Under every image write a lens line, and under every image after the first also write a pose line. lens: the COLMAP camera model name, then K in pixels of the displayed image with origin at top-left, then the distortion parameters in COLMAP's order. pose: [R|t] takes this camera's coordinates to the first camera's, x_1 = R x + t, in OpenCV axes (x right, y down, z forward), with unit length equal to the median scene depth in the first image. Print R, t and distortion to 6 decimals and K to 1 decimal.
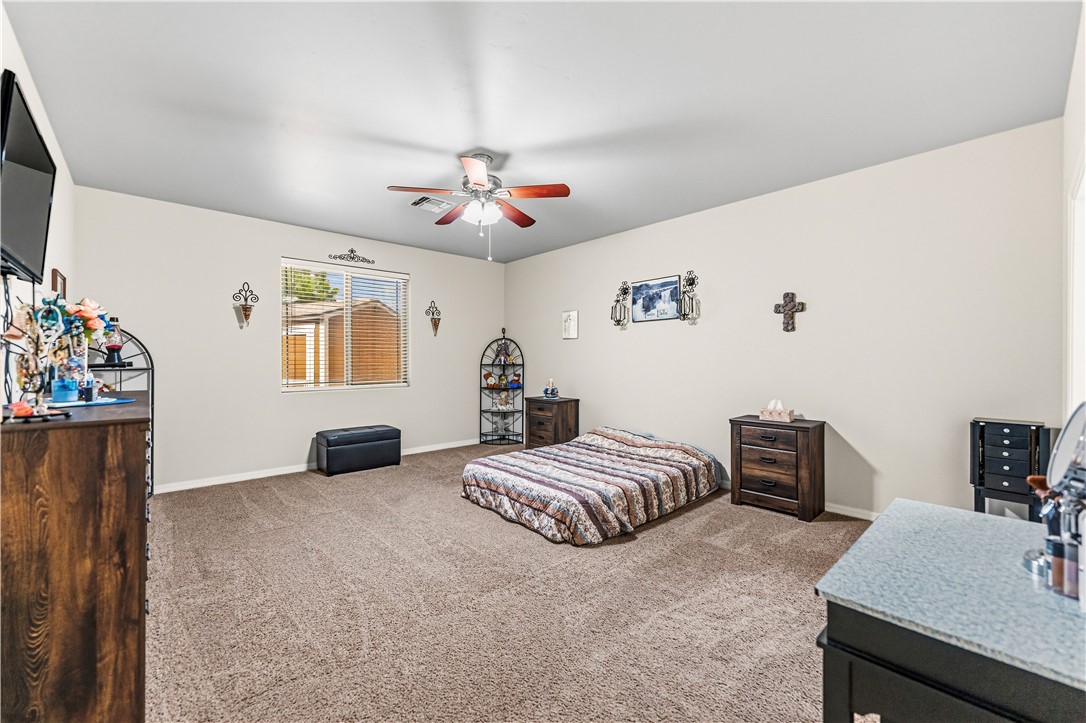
lens RADIAL K [[432.7, 0, 543.0], [0, 432.7, 361.5], [0, 0, 1]] dist [0.000299, 0.012706]
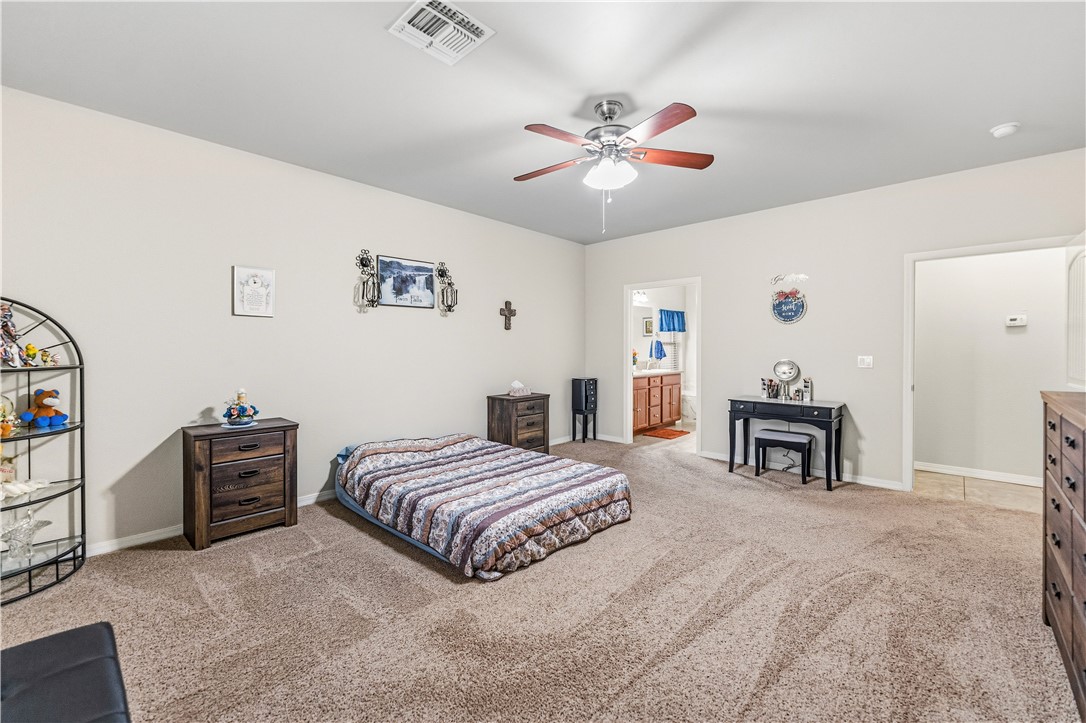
lens RADIAL K [[456.6, 0, 516.5], [0, 456.6, 355.1], [0, 0, 1]] dist [-0.000494, 0.000107]
pose [[-0.054210, -0.011745, 0.998460, -0.720012], [0.010978, 0.999863, 0.012357, -0.006125], [-0.998469, 0.011631, -0.054074, 0.882742]]
